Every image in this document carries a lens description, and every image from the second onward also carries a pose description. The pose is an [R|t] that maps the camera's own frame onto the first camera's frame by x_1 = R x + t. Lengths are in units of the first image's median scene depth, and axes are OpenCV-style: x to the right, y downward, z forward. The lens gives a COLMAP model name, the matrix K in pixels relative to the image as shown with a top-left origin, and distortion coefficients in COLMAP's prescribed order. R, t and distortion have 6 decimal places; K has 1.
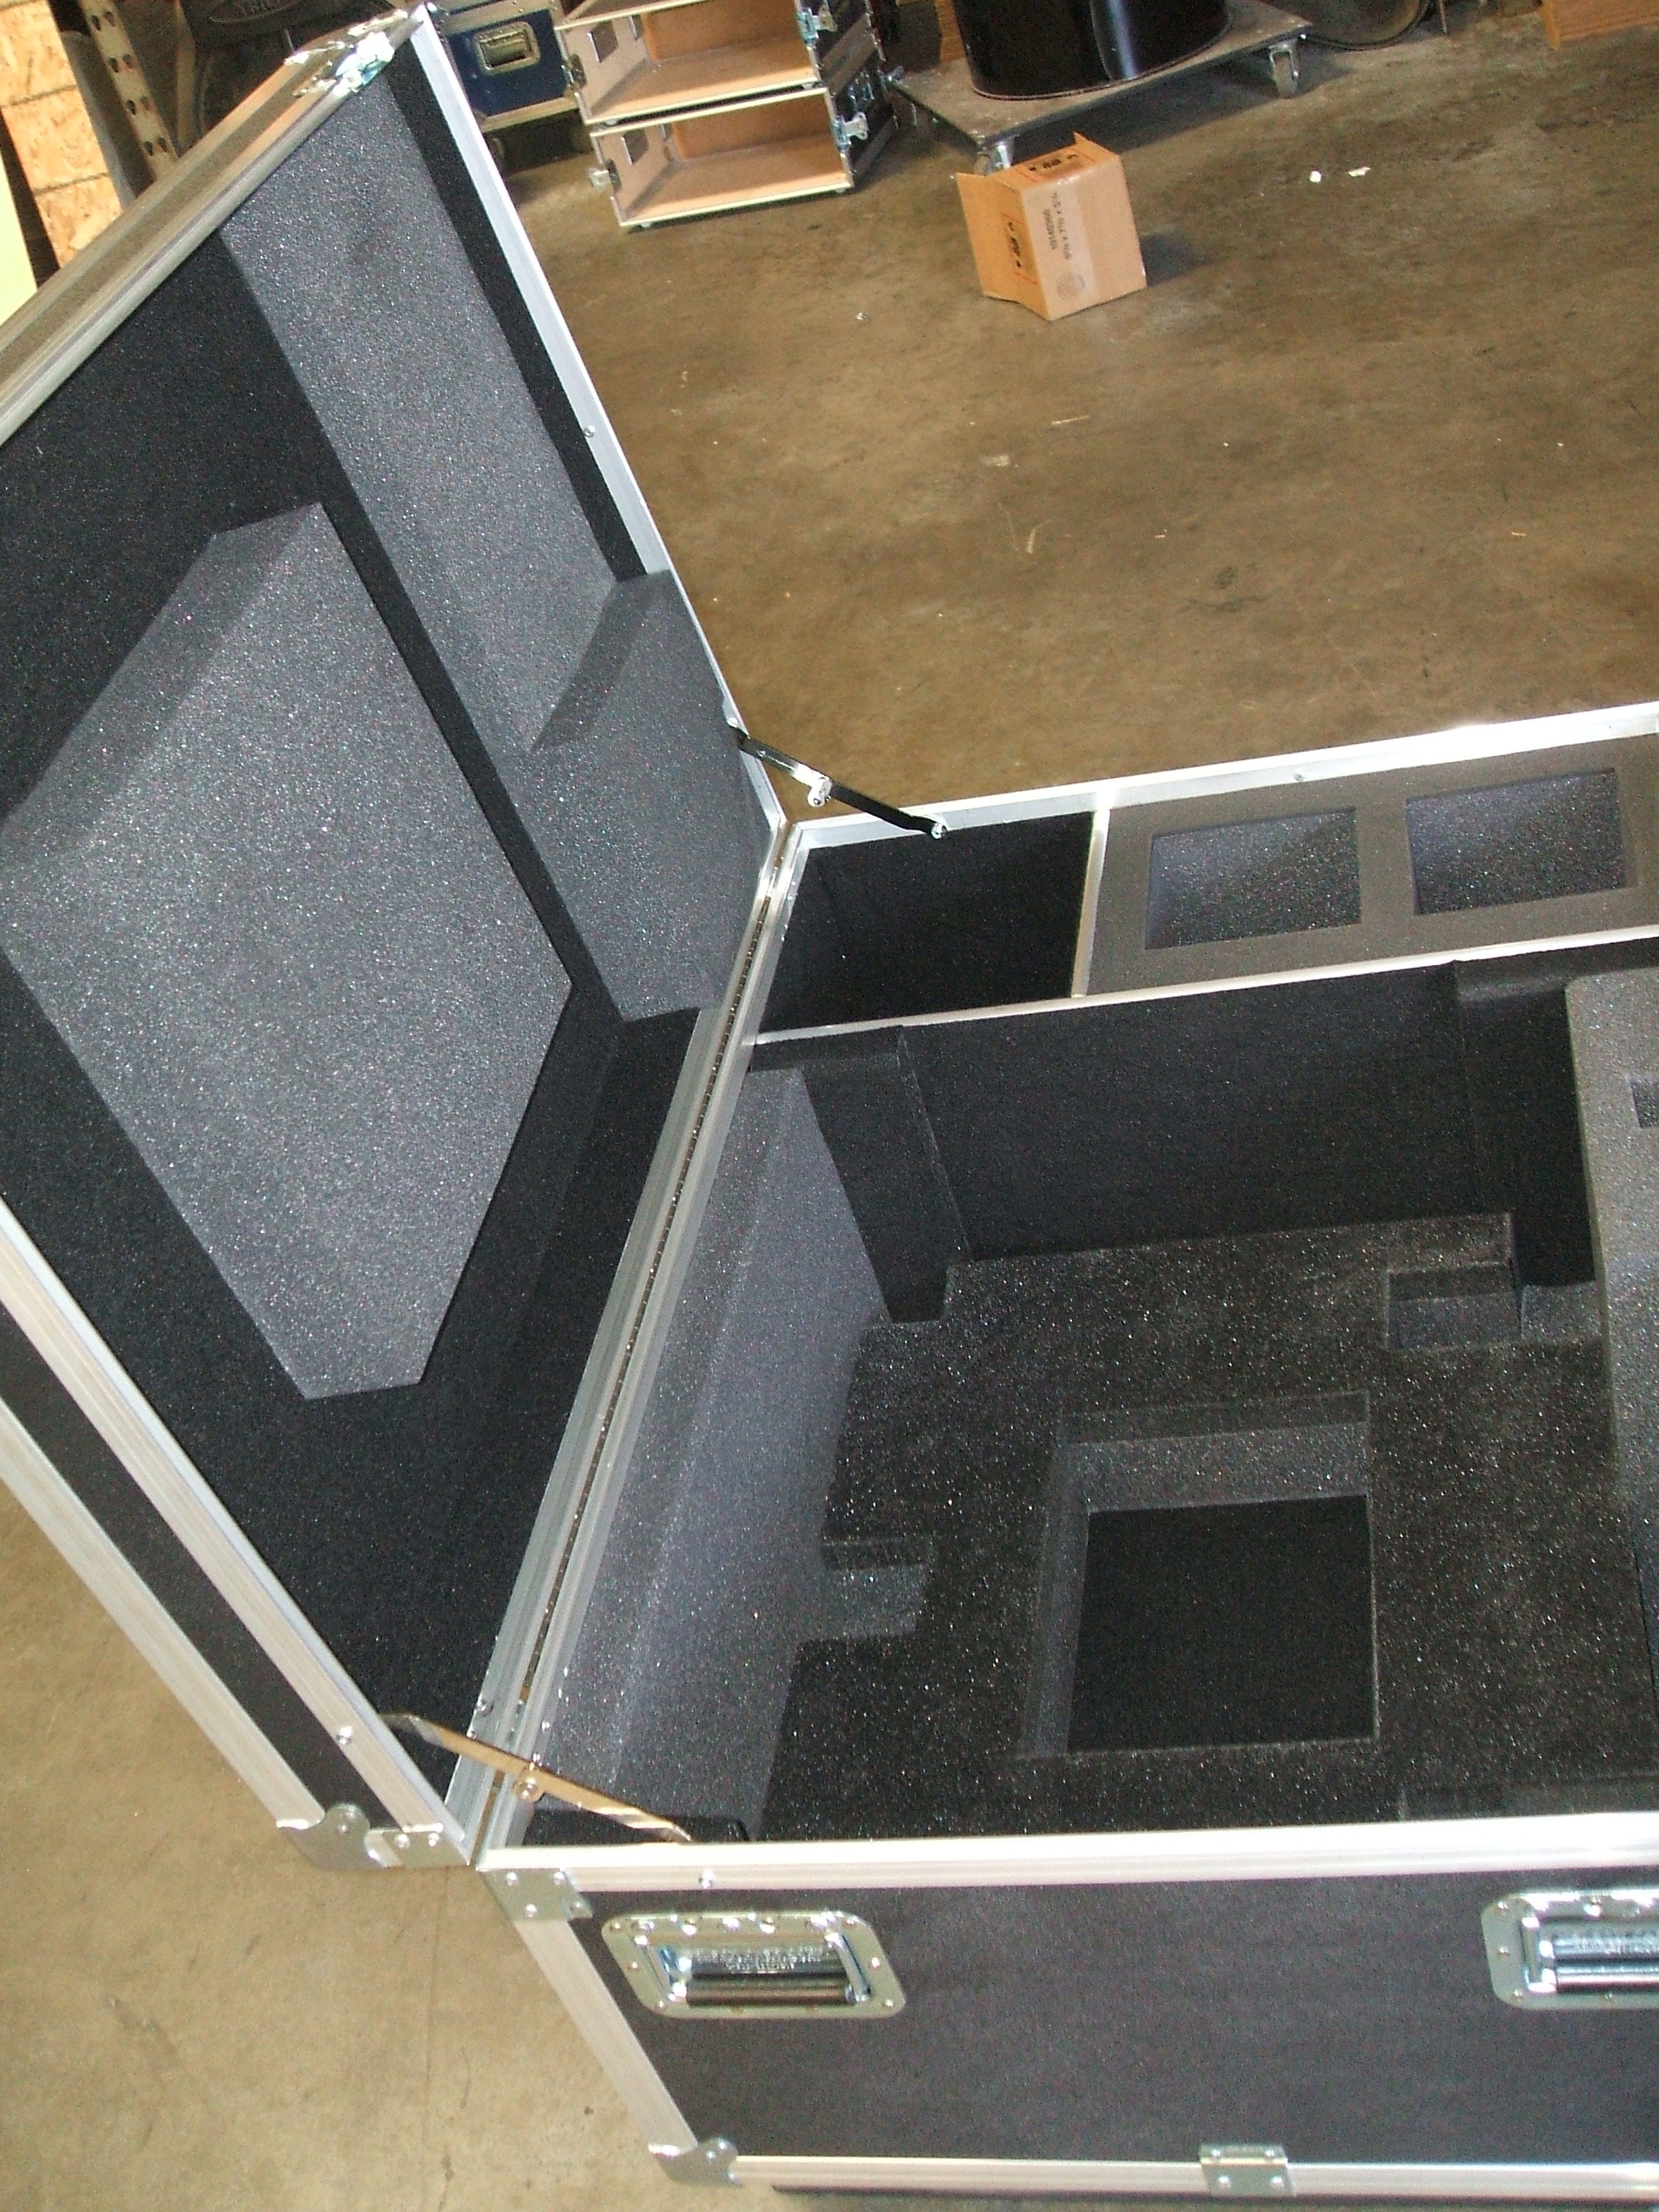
lens RADIAL K [[2381.2, 0, 829.5], [0, 2381.2, 1106.0], [0, 0, 1]] dist [-0.209119, 0.293304]
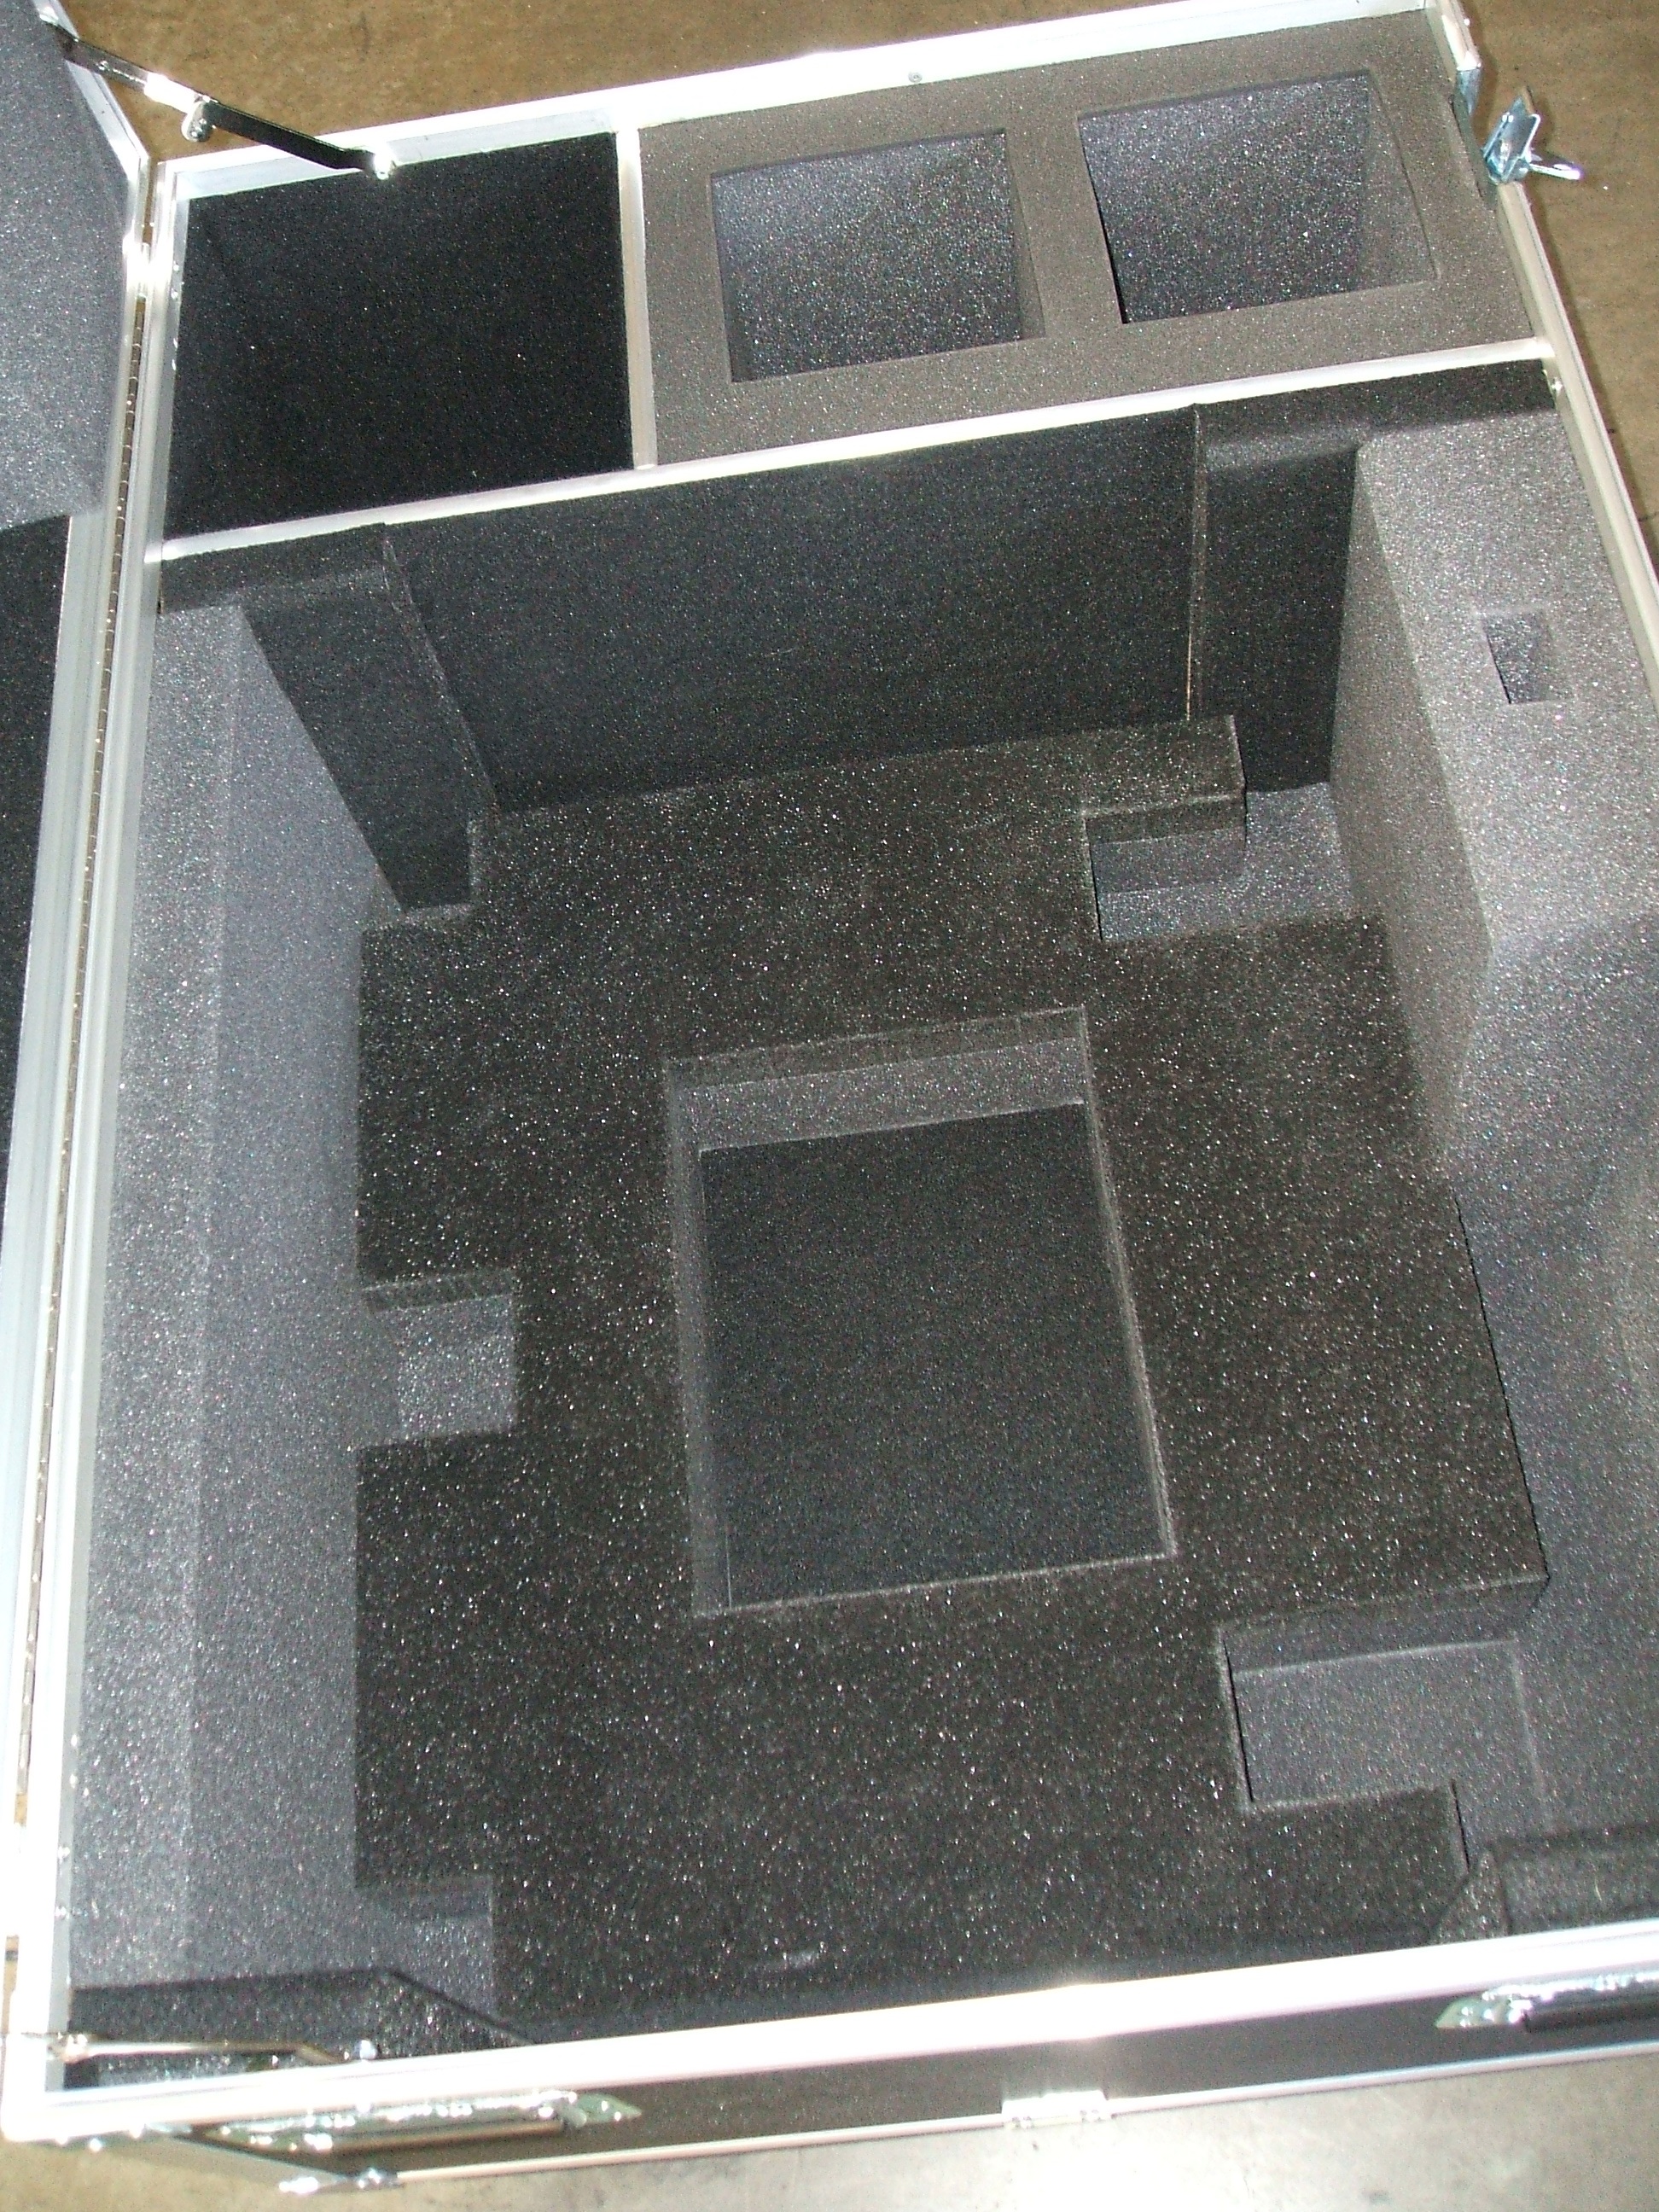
lens RADIAL K [[2381.2, 0, 829.5], [0, 2381.2, 1106.0], [0, 0, 1]] dist [-0.209119, 0.293304]
pose [[0.960695, -0.137820, 0.240978, -0.030066], [0.037899, 0.925045, 0.377961, -0.124100], [-0.275006, -0.353972, 0.893910, 0.311403]]
